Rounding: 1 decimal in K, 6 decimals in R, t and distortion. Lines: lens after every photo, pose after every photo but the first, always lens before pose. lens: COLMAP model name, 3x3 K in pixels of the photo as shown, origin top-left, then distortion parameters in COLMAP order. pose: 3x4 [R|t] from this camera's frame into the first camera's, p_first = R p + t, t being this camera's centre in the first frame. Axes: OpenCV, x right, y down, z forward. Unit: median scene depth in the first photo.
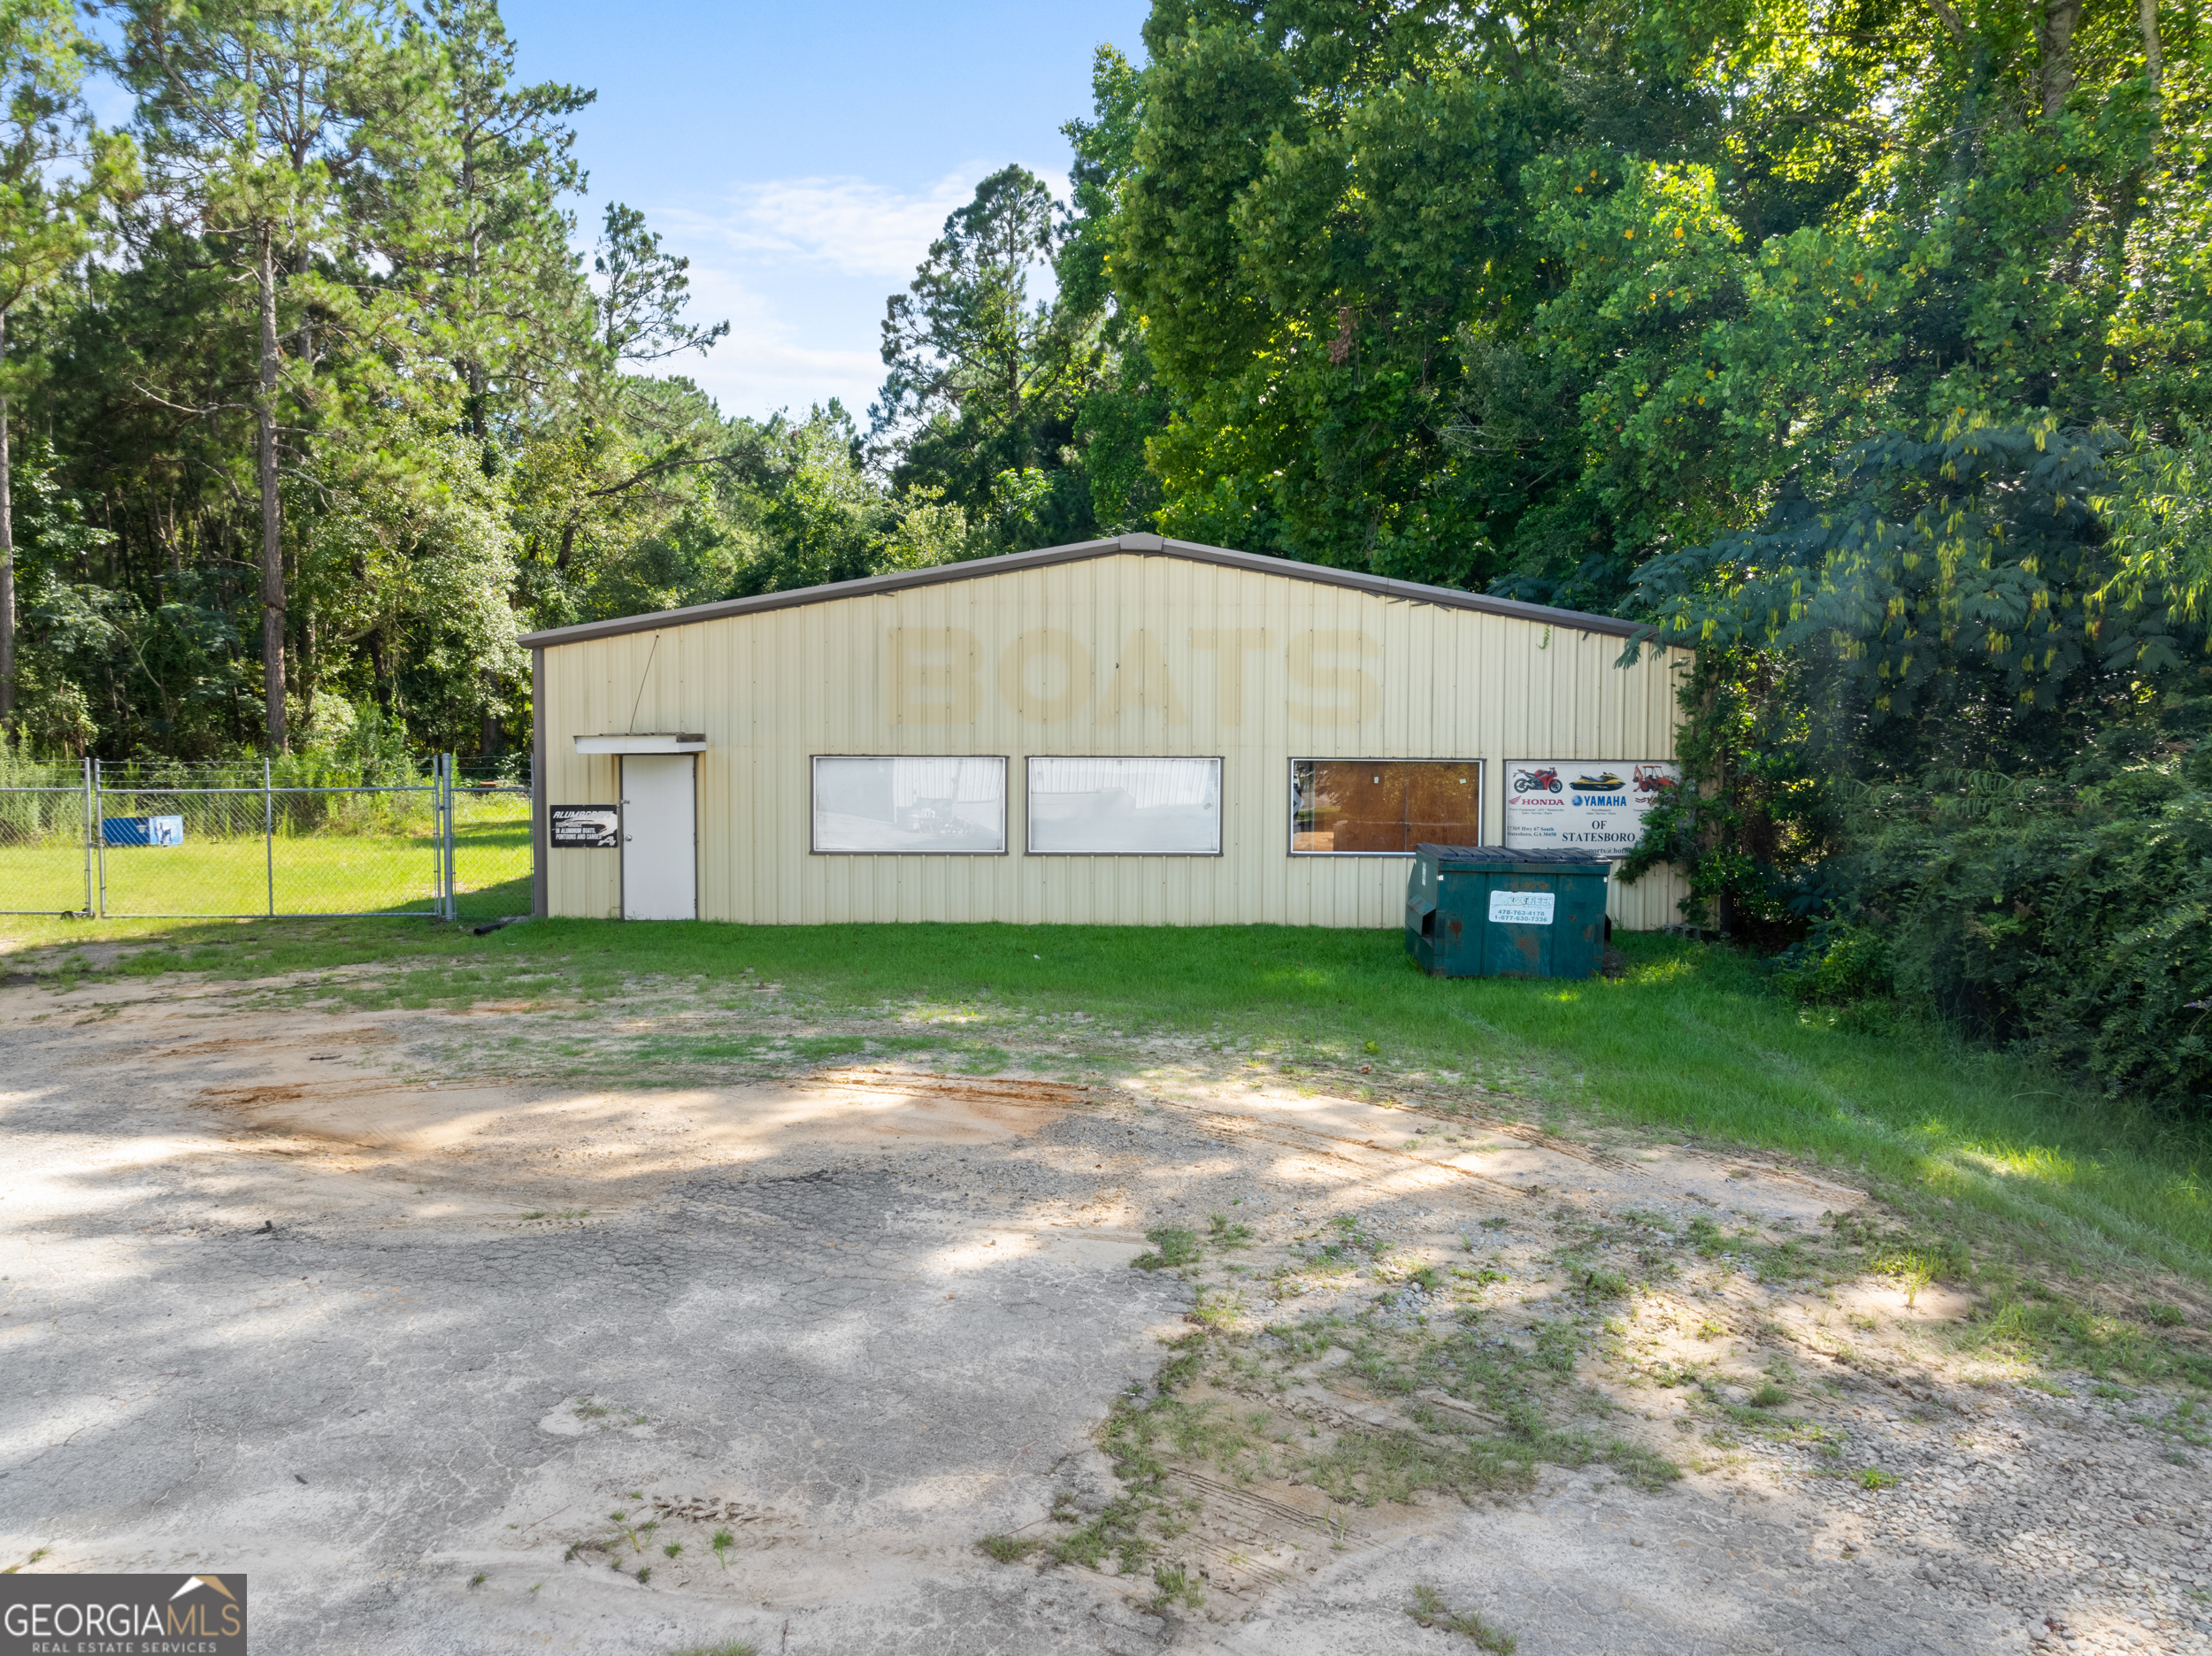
lens RADIAL K [[1551.3, 0, 1111.2], [0, 1551.3, 837.3], [0, 0, 1]] dist [-0.039801, 0.005312]
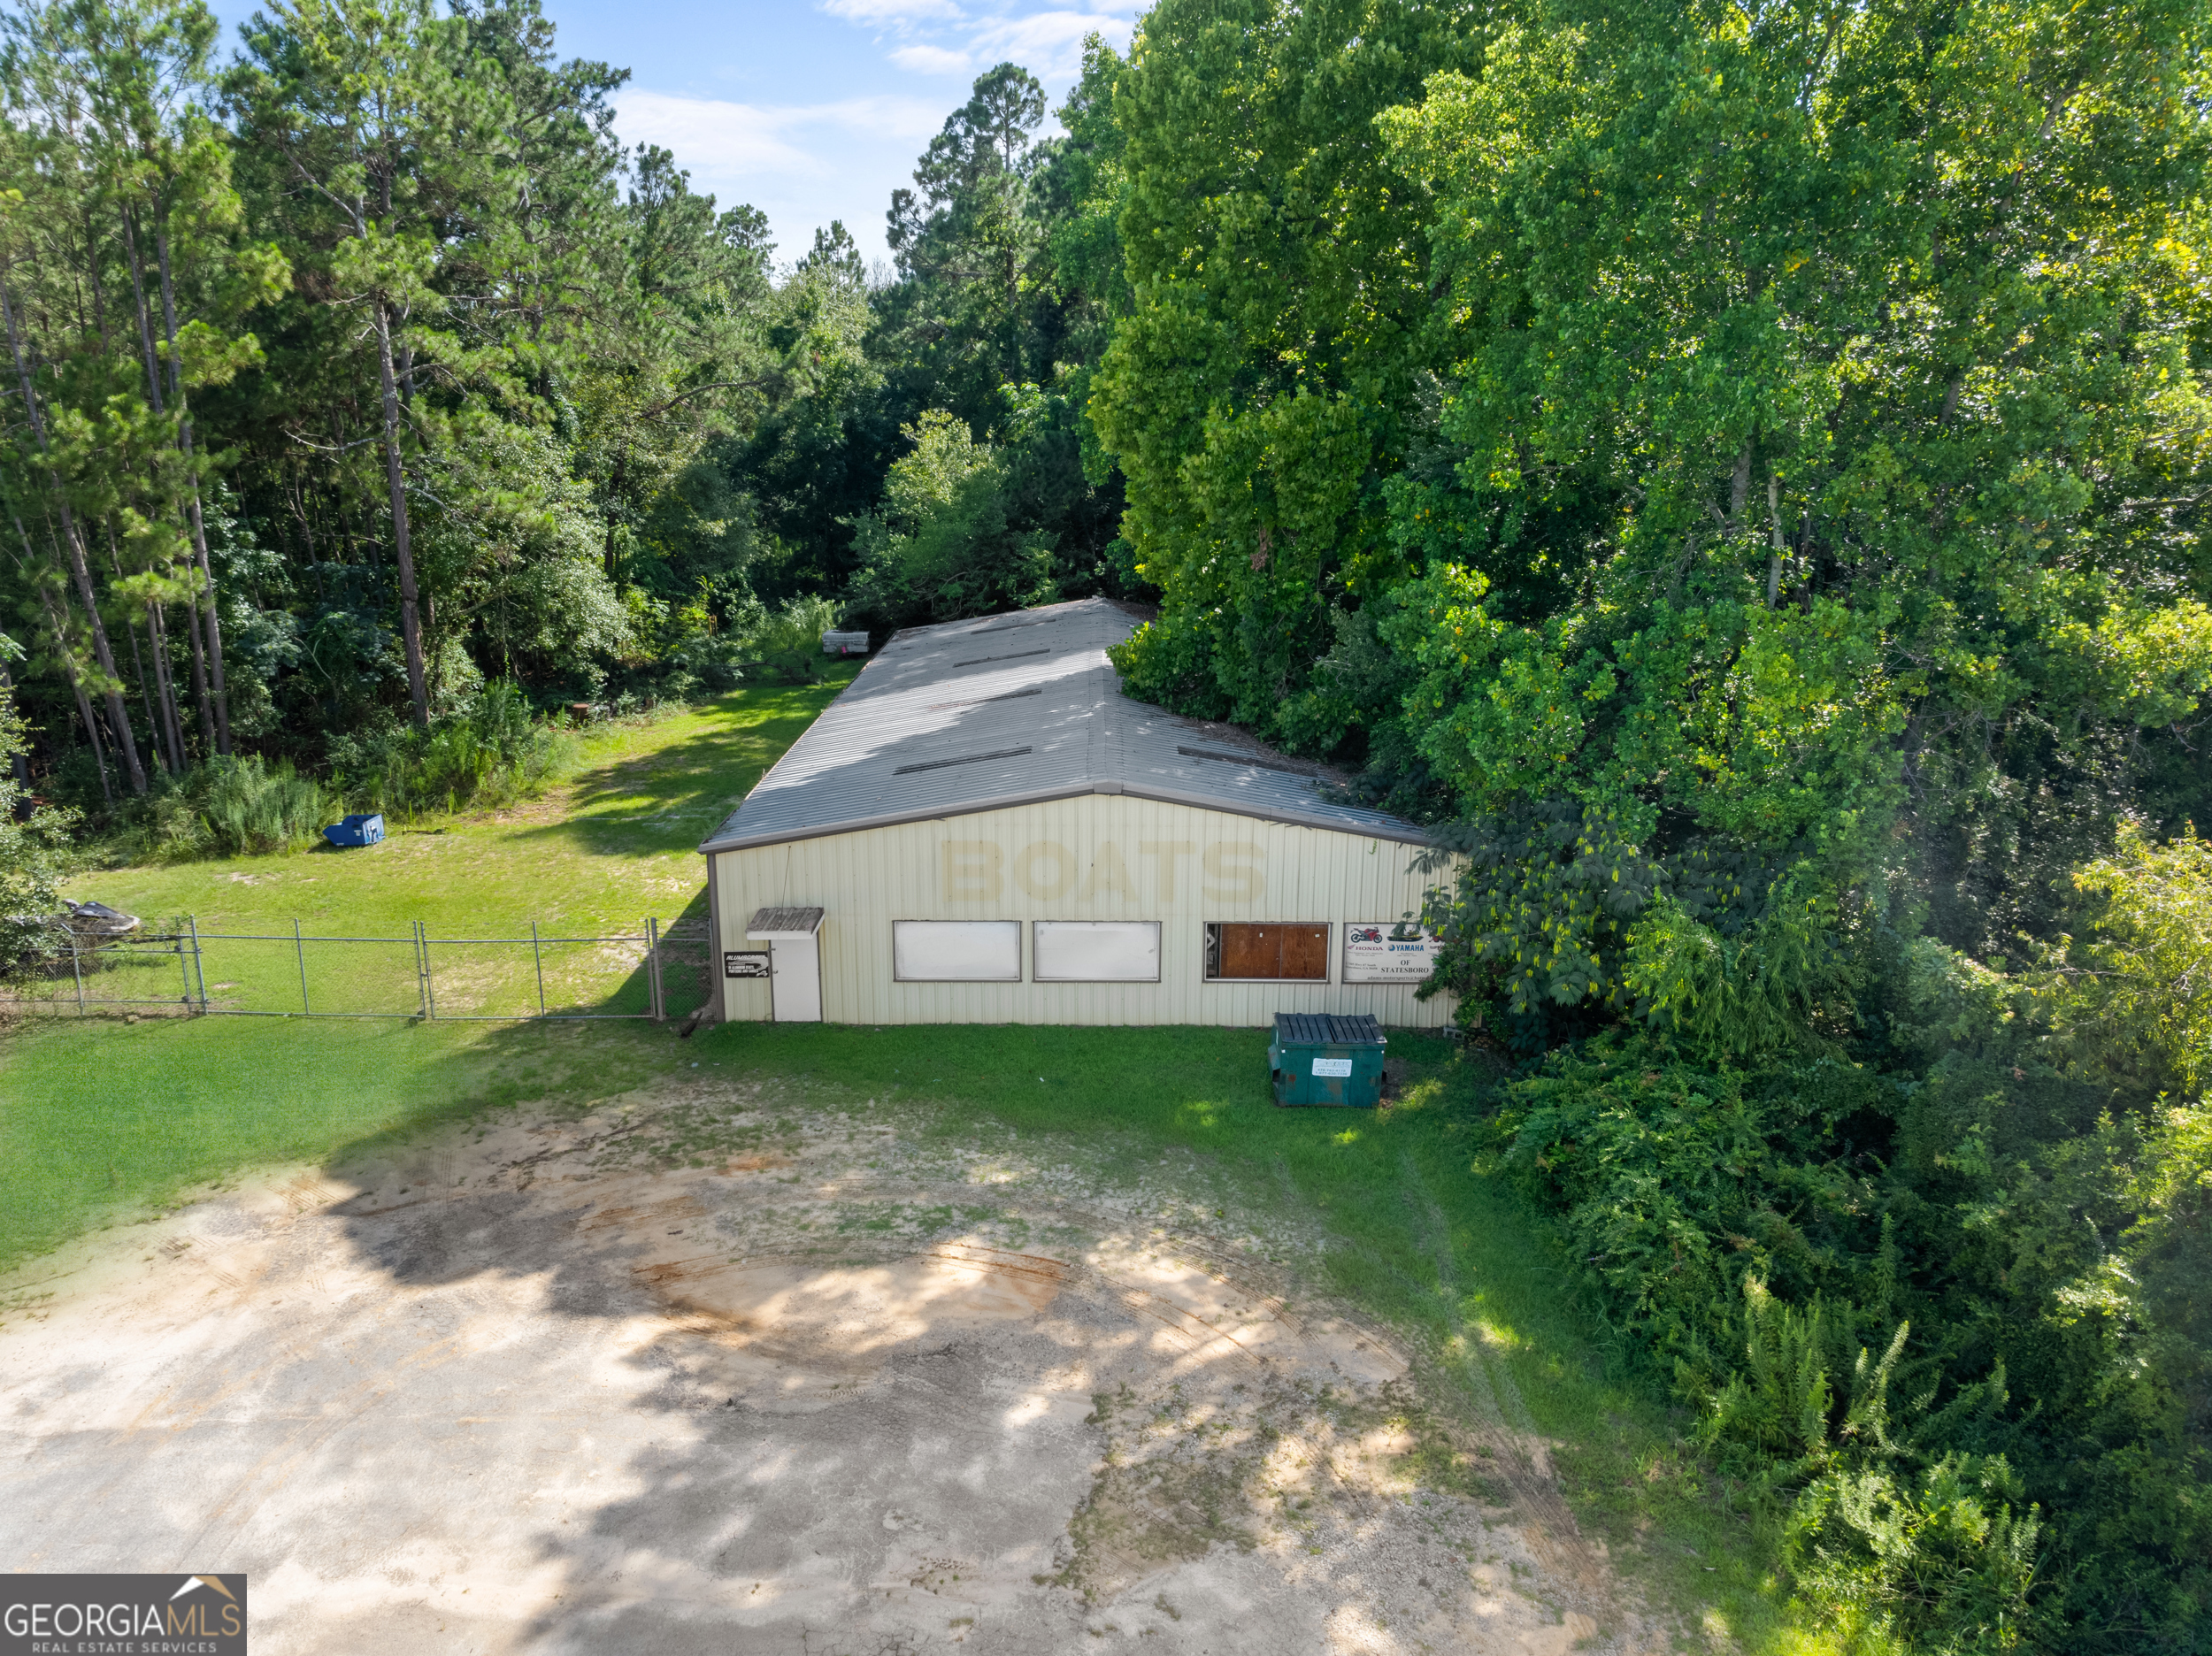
lens RADIAL K [[1541.5, 0, 1106.0], [0, 1541.5, 828.0], [0, 0, 1]] dist [-0.033535, 0.001149]
pose [[0.999999, 0.001215, -0.000964, 0.018924], [-0.001002, 0.980501, 0.196511, -0.443747], [0.001184, -0.196510, 0.980501, -0.480302]]
